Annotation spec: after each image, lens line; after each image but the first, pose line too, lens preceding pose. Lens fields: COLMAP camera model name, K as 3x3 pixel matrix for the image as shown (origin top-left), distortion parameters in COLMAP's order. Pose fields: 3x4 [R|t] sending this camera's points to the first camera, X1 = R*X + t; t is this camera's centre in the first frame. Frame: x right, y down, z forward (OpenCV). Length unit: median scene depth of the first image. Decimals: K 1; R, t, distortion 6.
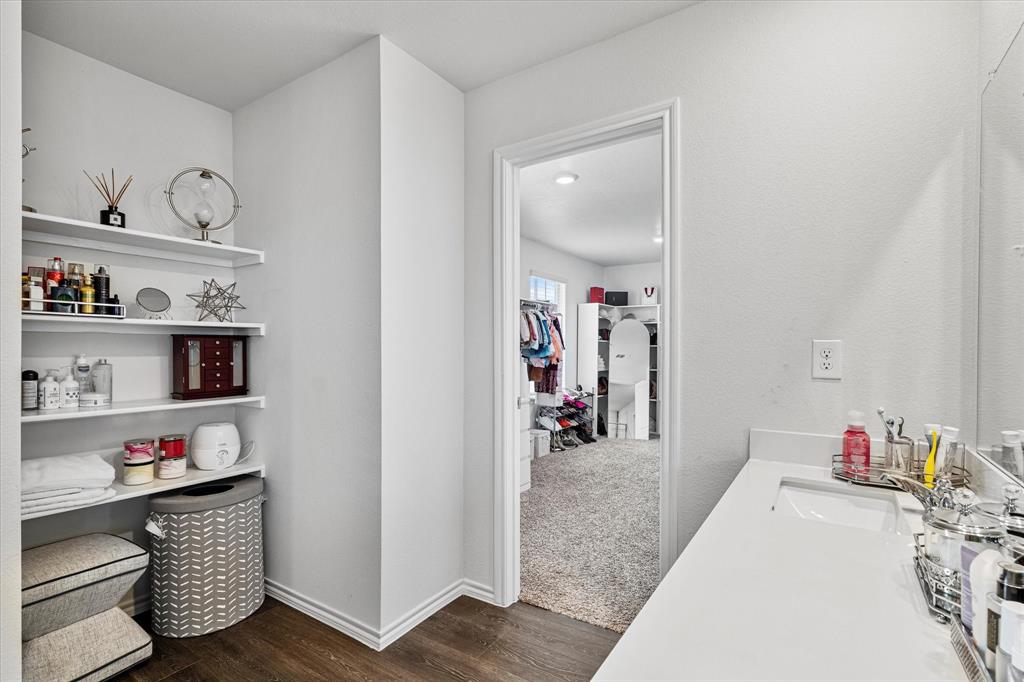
lens RADIAL K [[474.7, 0, 517.7], [0, 474.7, 347.3], [0, 0, 1]] dist [-0.012903, 0.004985]
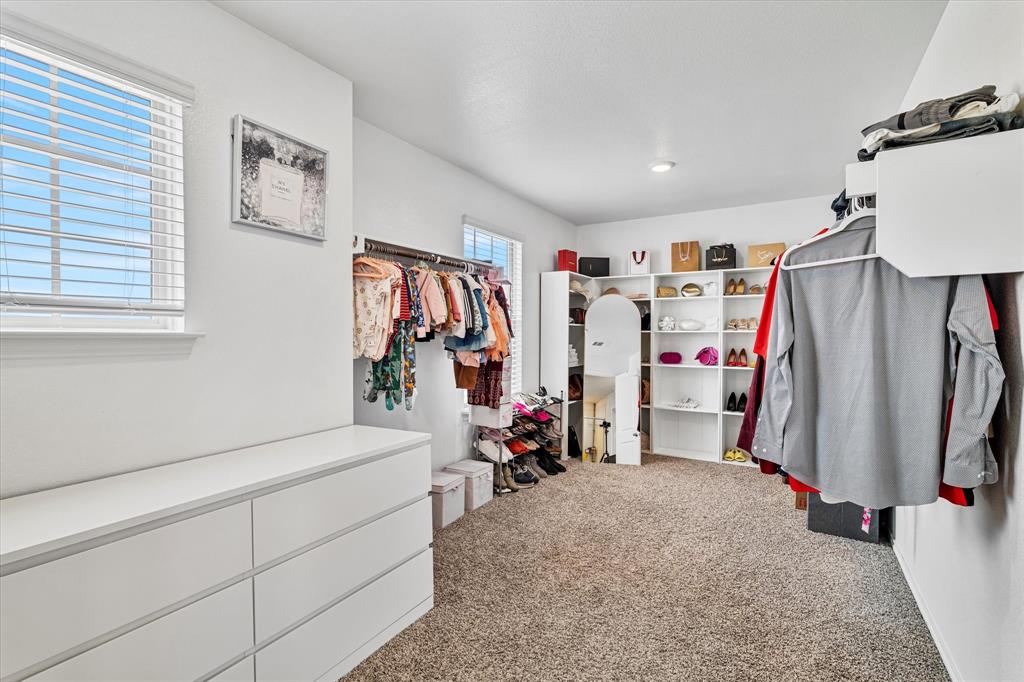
lens RADIAL K [[474.7, 0, 506.2], [0, 474.7, 332.8], [0, 0, 1]] dist [-0.012903, 0.004985]
pose [[0.999657, -0.003510, 0.025954, 0.066811], [0.003553, 0.999992, -0.001606, -0.000380], [-0.025948, 0.001698, 0.999662, 0.341548]]
